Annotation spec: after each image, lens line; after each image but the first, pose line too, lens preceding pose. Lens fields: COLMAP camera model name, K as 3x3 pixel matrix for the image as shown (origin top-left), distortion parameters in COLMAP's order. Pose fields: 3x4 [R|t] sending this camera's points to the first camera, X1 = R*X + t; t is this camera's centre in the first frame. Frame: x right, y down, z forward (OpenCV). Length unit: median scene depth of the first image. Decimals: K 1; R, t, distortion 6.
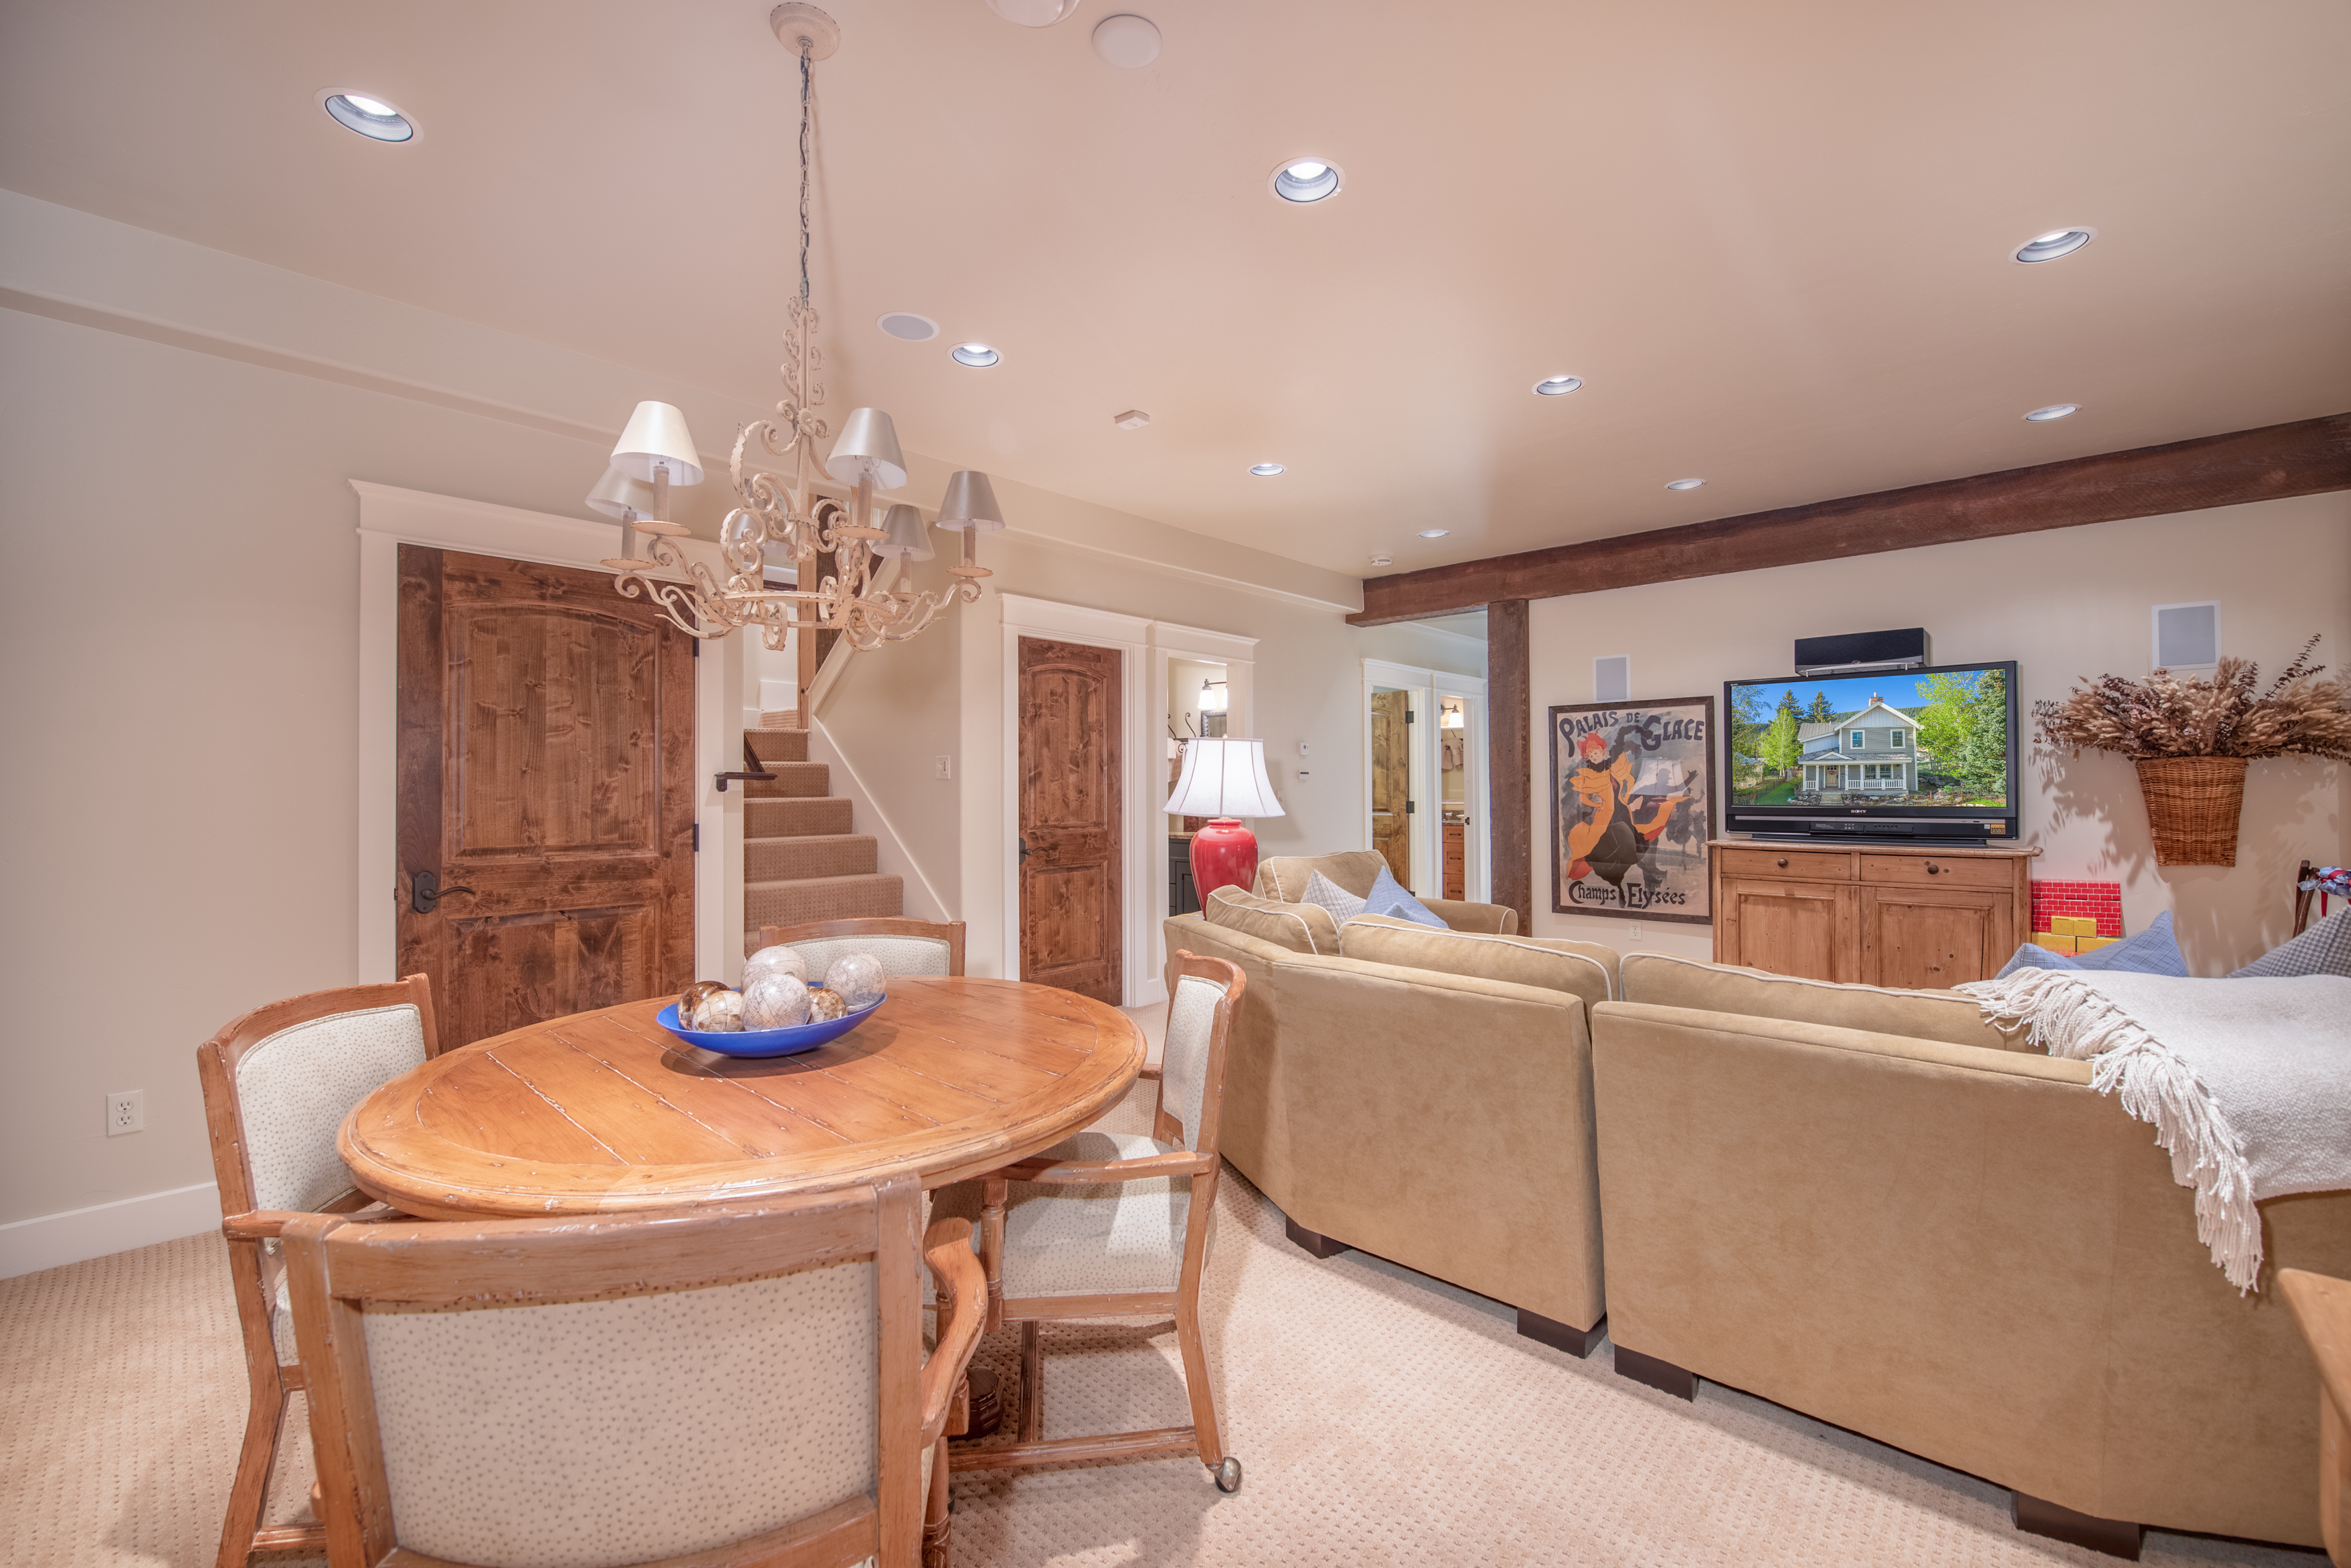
lens RADIAL K [[946.9, 0, 1183.7], [0, 946.9, 777.9], [0, 0, 1]] dist [-0.025085, 0.000019]
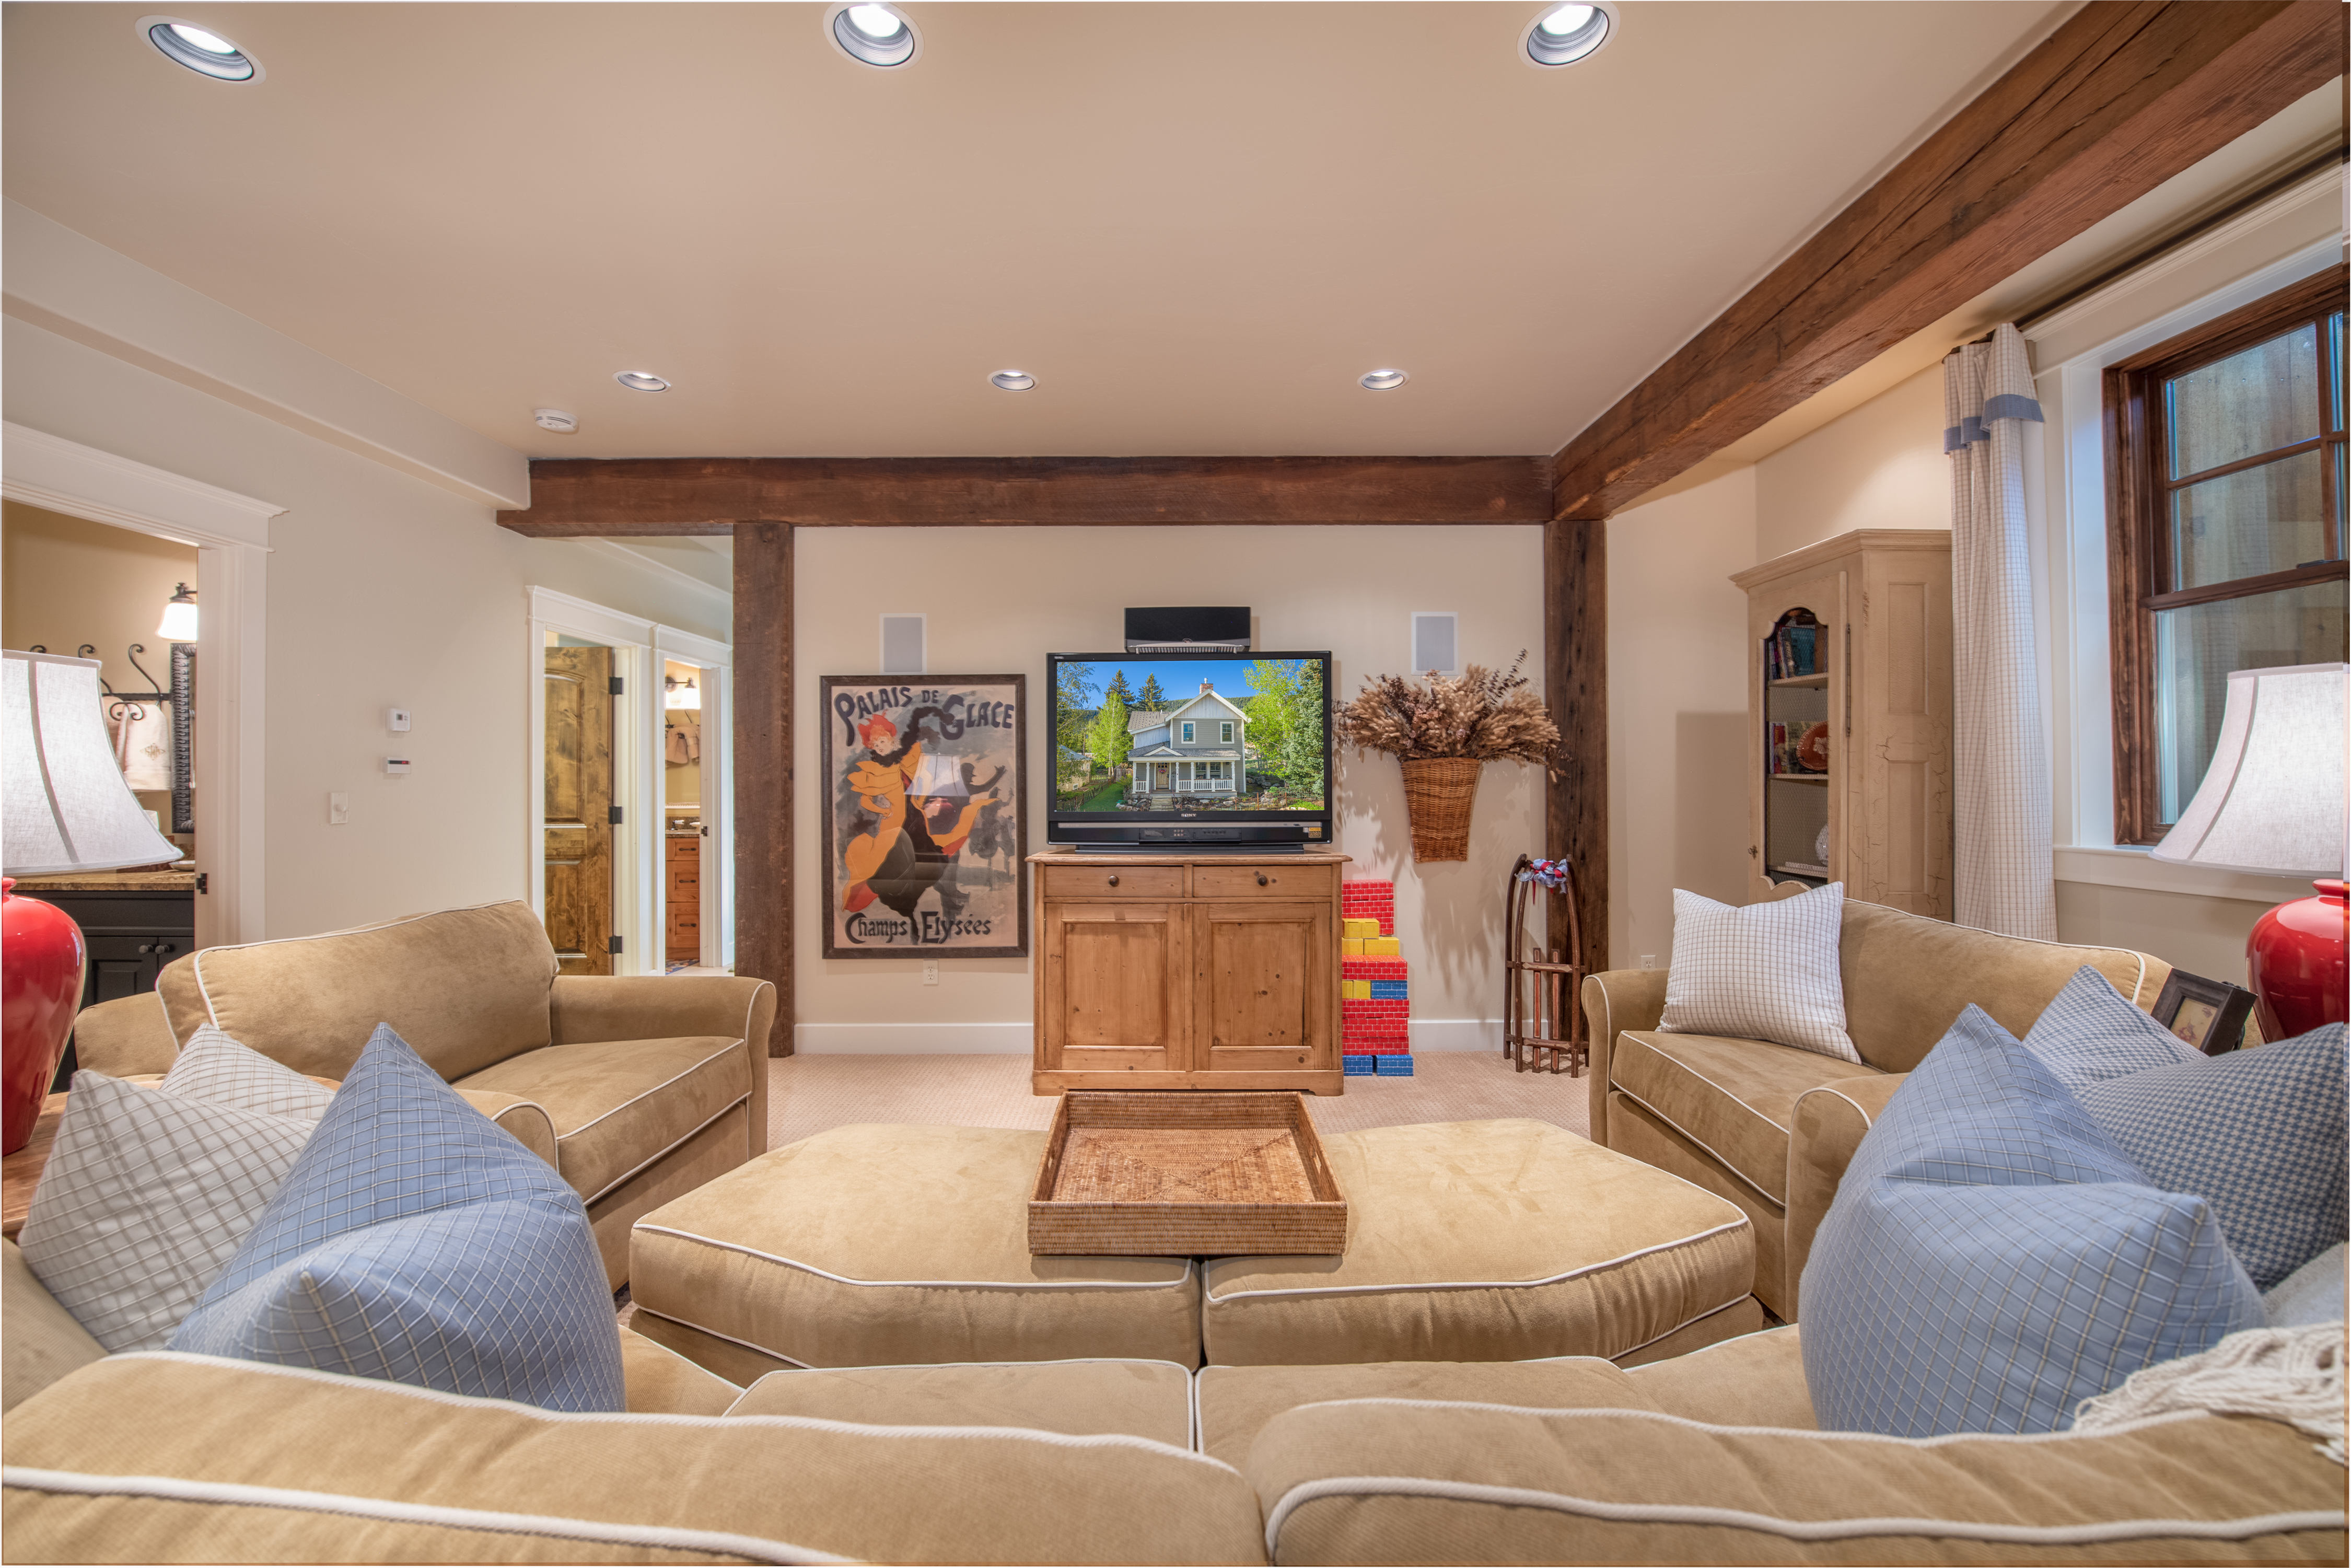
lens RADIAL K [[947.0, 0, 1183.7], [0, 947.0, 777.9], [0, 0, 1]] dist [-0.025085, 0.000019]
pose [[0.728599, 0.005175, 0.684921, 0.103653], [-0.006747, 0.999977, -0.000378, 0.001370], [-0.684907, -0.004346, 0.728617, 0.307238]]
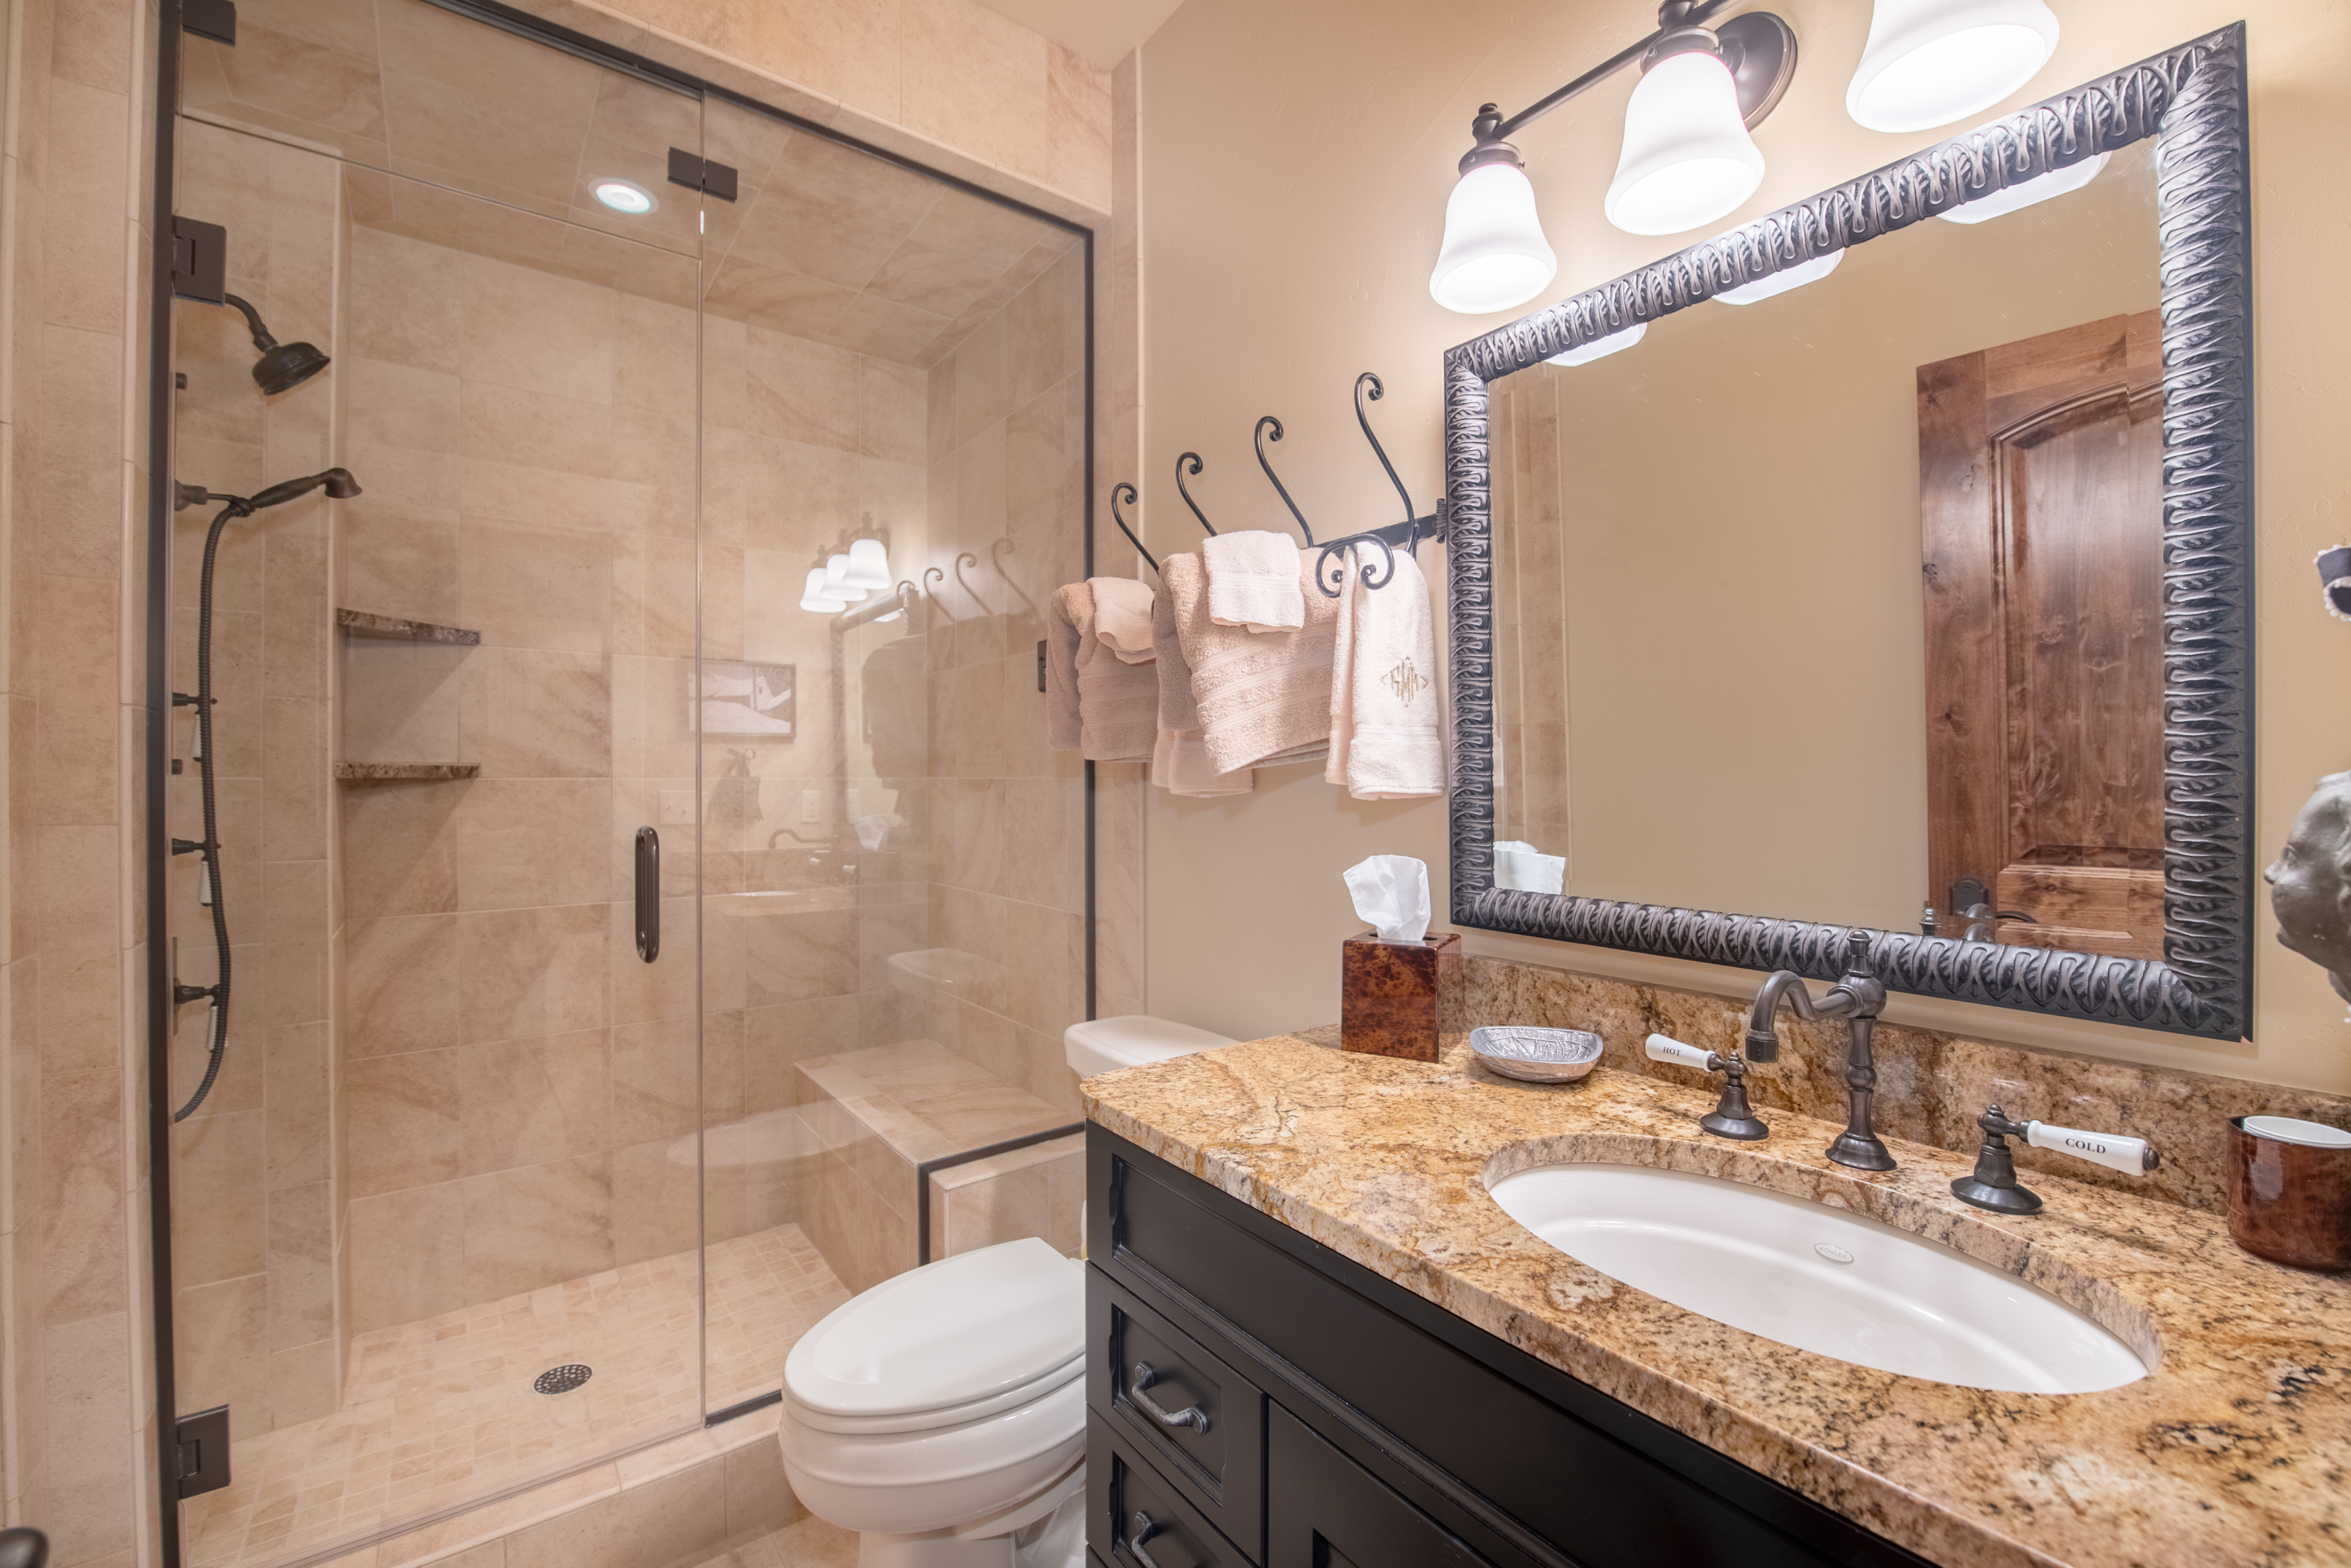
lens RADIAL K [[947.0, 0, 1183.7], [0, 947.0, 777.9], [0, 0, 1]] dist [-0.025085, 0.000019]
pose [[0.983913, -0.005798, -0.178555, 0.001730], [0.007277, 0.999944, 0.007630, 0.009236], [0.178501, -0.008806, 0.983900, 1.060790]]
